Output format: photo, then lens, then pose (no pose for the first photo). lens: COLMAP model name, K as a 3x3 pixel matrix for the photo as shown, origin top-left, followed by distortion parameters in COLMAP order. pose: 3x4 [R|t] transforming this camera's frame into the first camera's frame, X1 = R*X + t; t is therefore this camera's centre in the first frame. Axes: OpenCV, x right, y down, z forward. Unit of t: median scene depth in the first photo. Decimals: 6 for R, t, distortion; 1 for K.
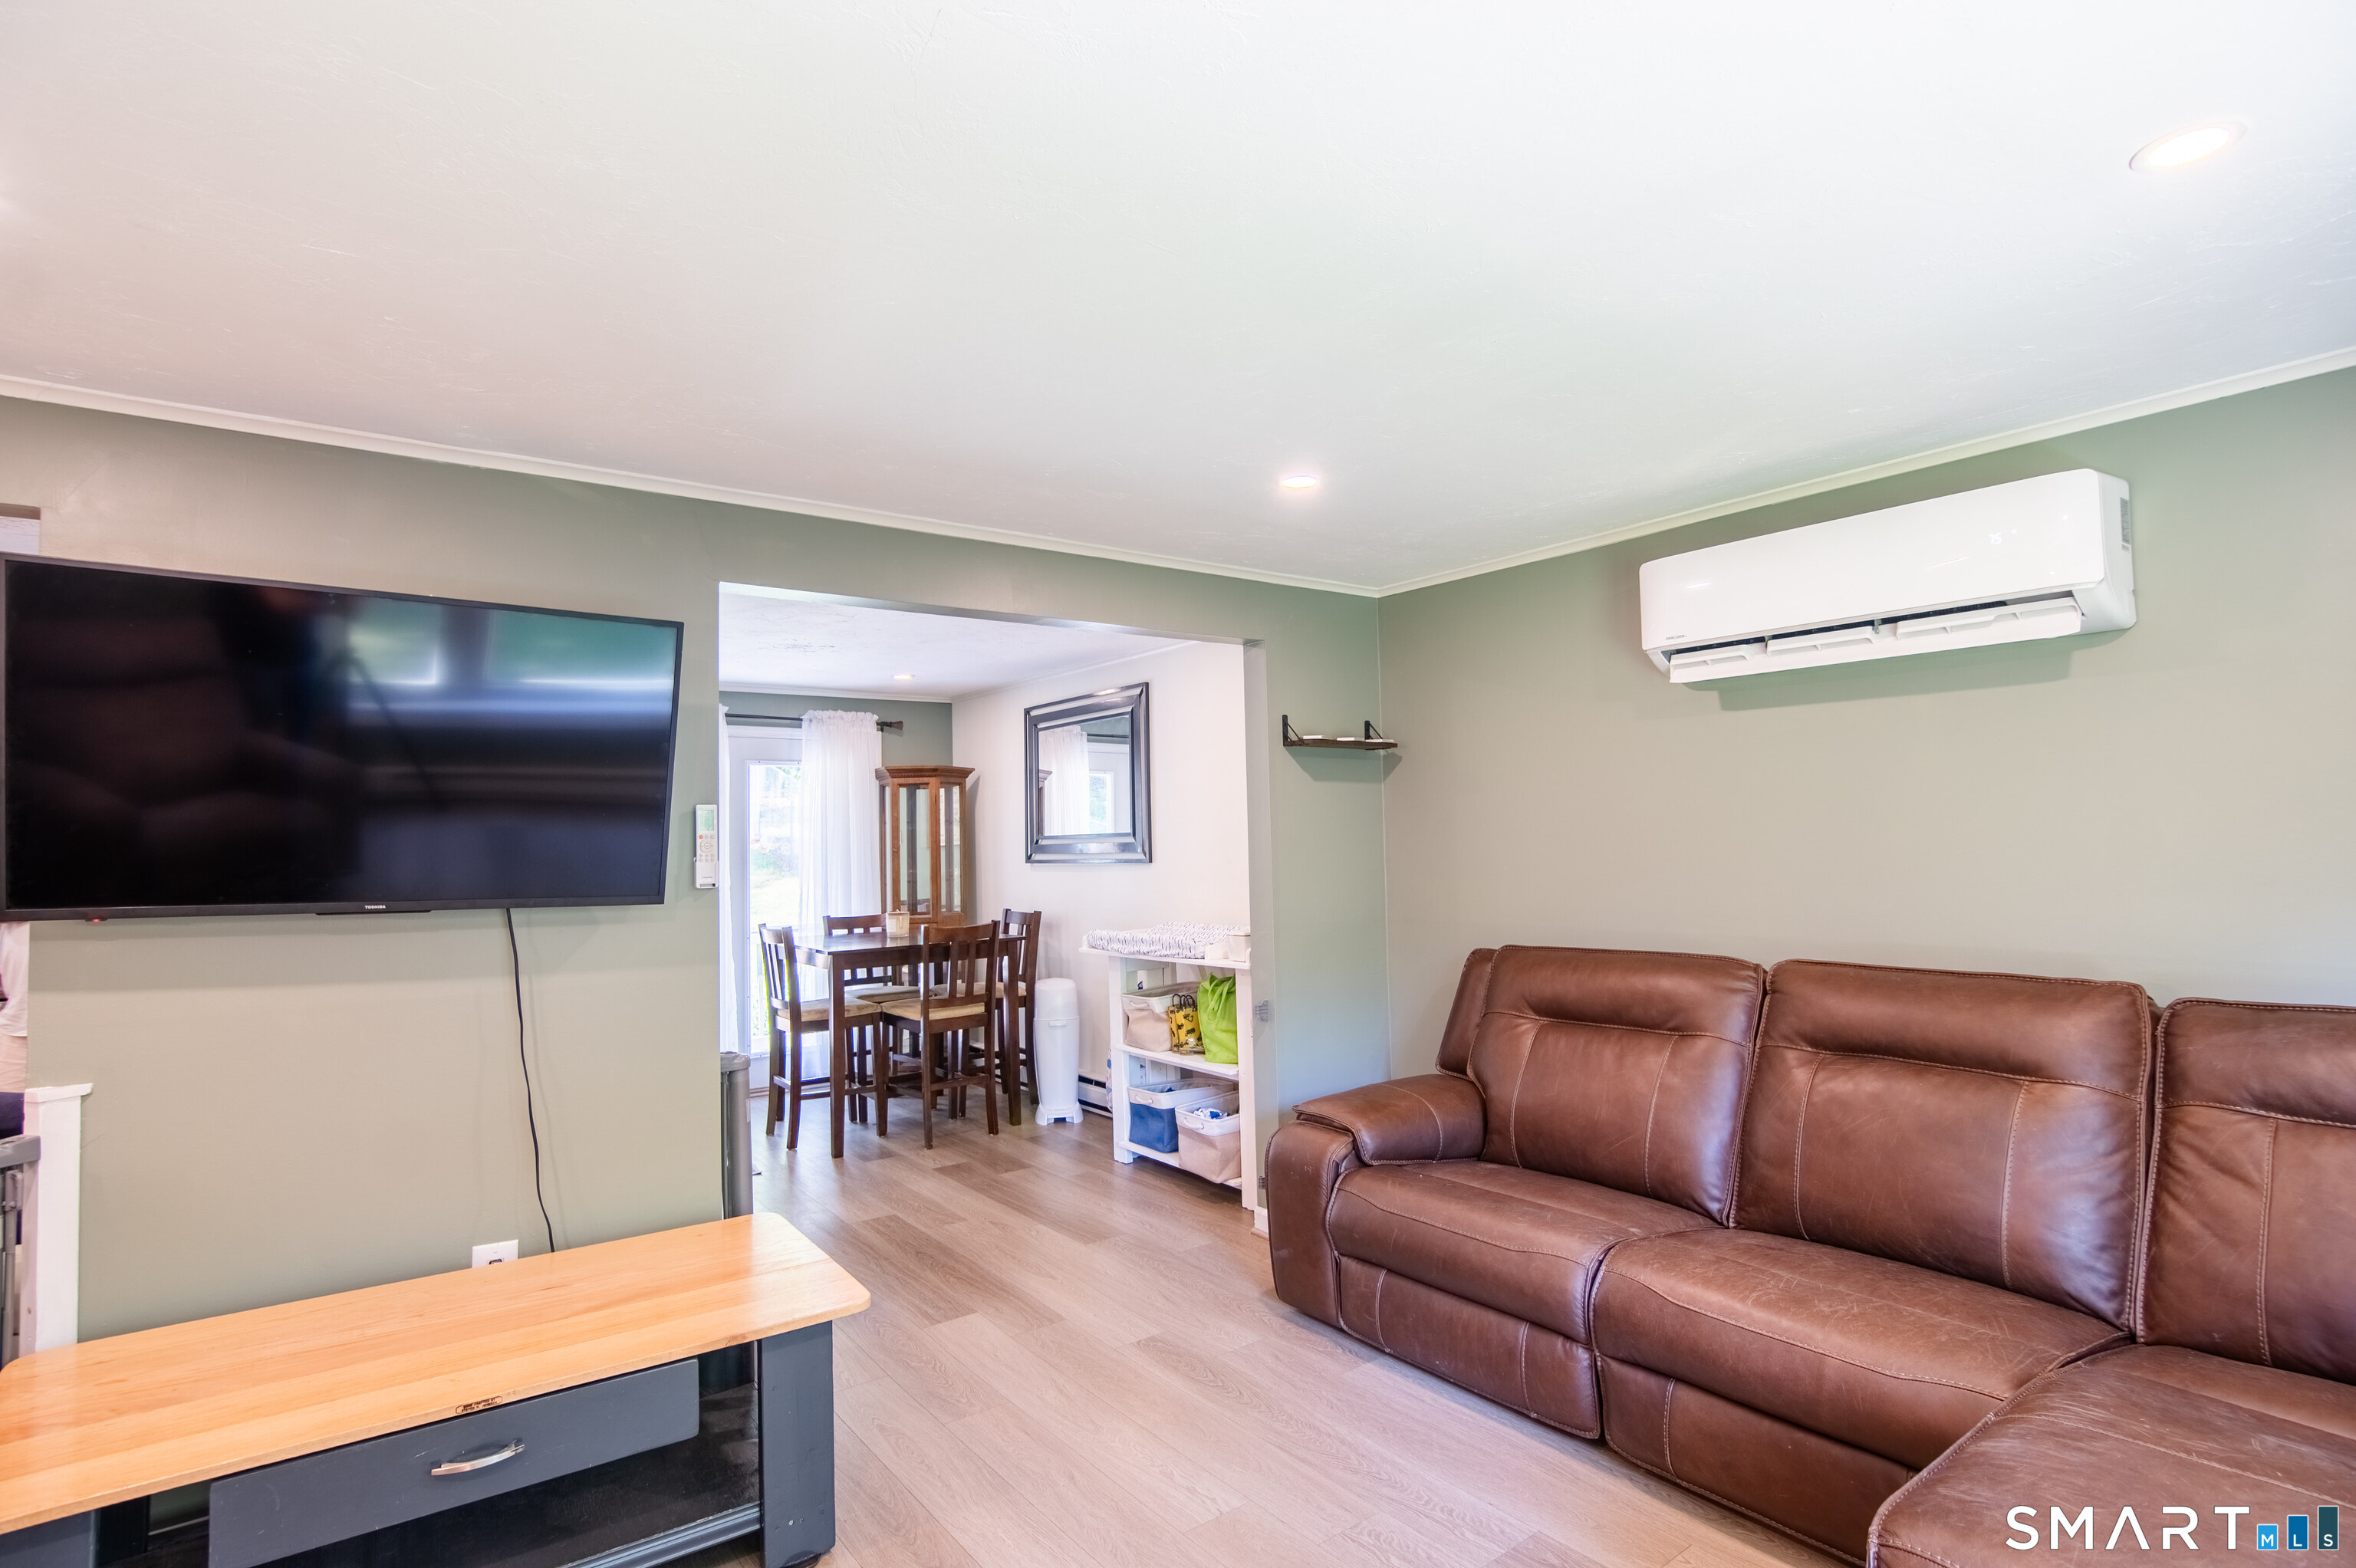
lens RADIAL K [[1147.5, 0, 1172.4], [0, 1147.5, 787.7], [0, 0, 1]] dist [-0.033301, 0.009659]
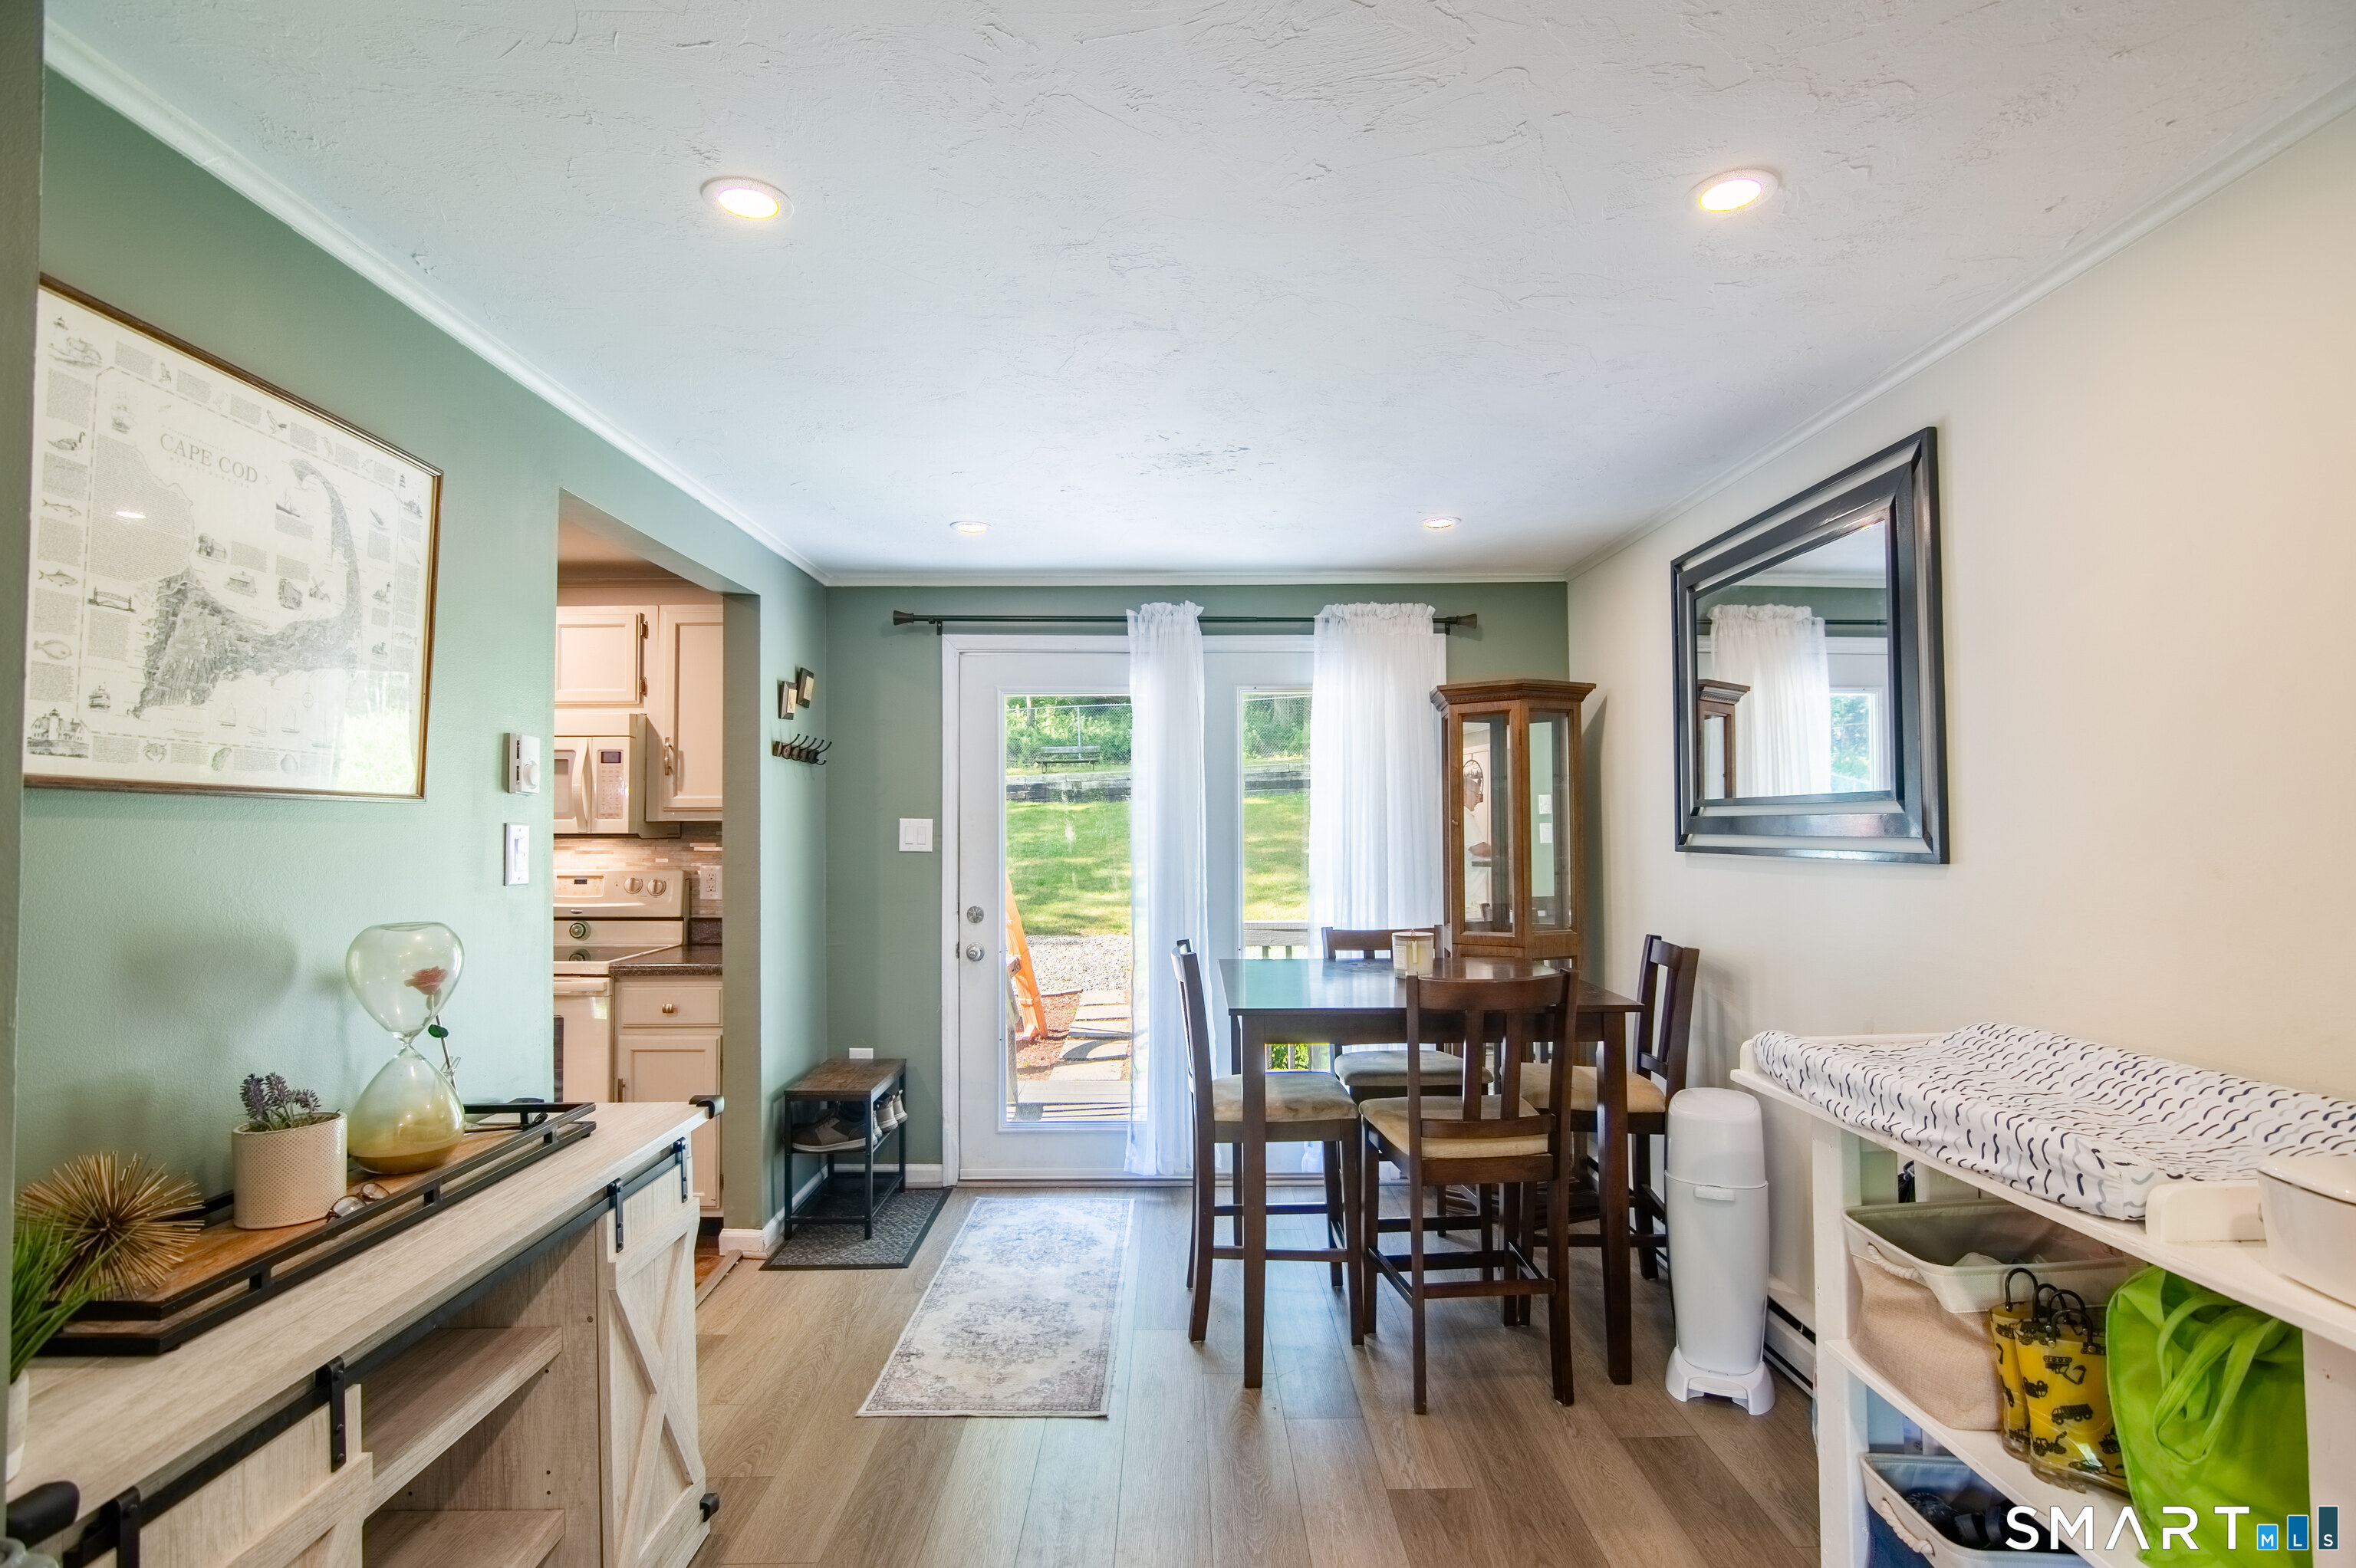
lens RADIAL K [[1147.5, 0, 1172.4], [0, 1147.5, 787.7], [0, 0, 1]] dist [-0.033301, 0.009659]
pose [[0.802512, -0.002767, -0.596630, 0.000978], [0.019369, 0.999583, 0.021418, 0.023565], [0.596322, -0.028744, 0.802231, 0.497049]]
